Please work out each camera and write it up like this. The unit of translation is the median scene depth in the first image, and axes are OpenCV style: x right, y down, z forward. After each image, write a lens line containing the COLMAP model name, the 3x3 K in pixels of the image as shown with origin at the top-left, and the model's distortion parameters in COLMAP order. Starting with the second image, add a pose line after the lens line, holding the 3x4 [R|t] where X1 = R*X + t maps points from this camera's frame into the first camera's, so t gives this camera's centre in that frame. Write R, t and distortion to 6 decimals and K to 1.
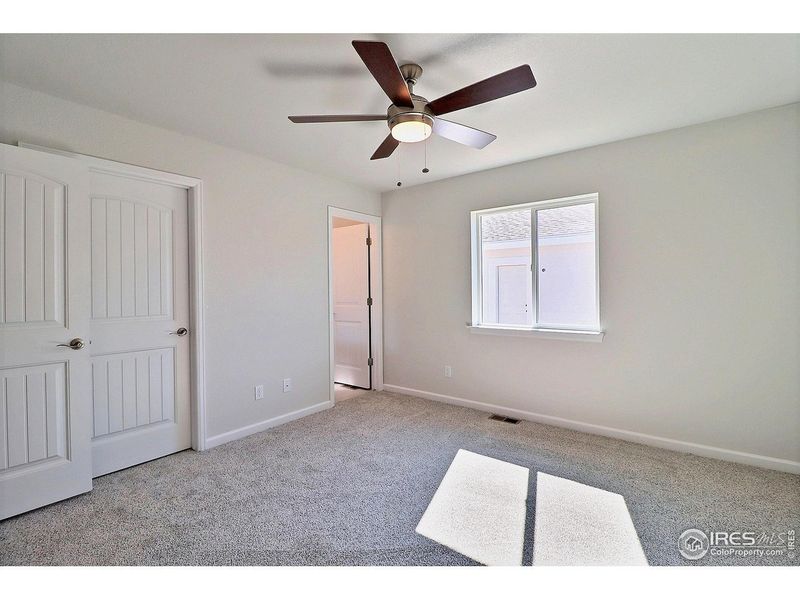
lens RADIAL K [[373.0, 0, 403.1], [0, 373.0, 290.1], [0, 0, 1]] dist [-0.000713, -0.011734]
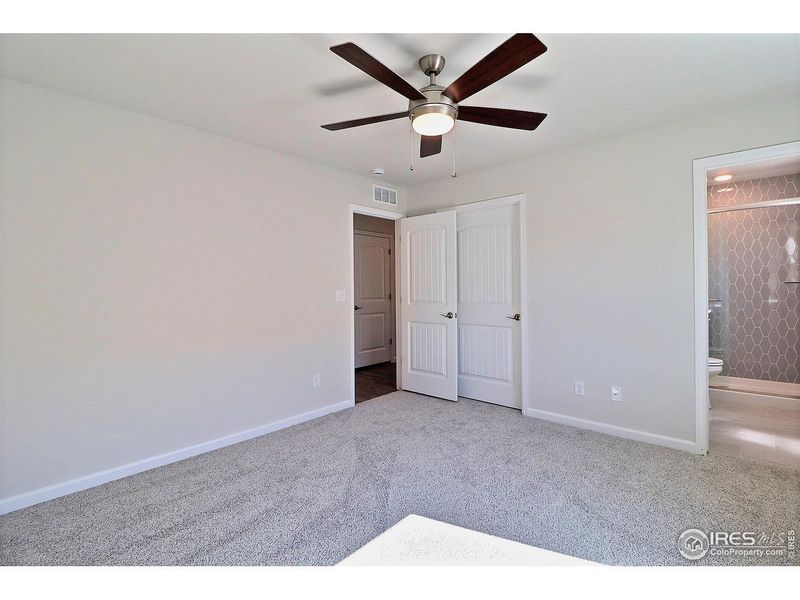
lens RADIAL K [[373.0, 0, 403.1], [0, 373.0, 290.1], [0, 0, 1]] dist [-0.000713, -0.011734]
pose [[-0.074597, 0.019343, -0.997026, 0.753212], [0.014200, 0.999731, 0.018333, -0.010328], [0.997113, -0.012790, -0.074852, 0.742843]]
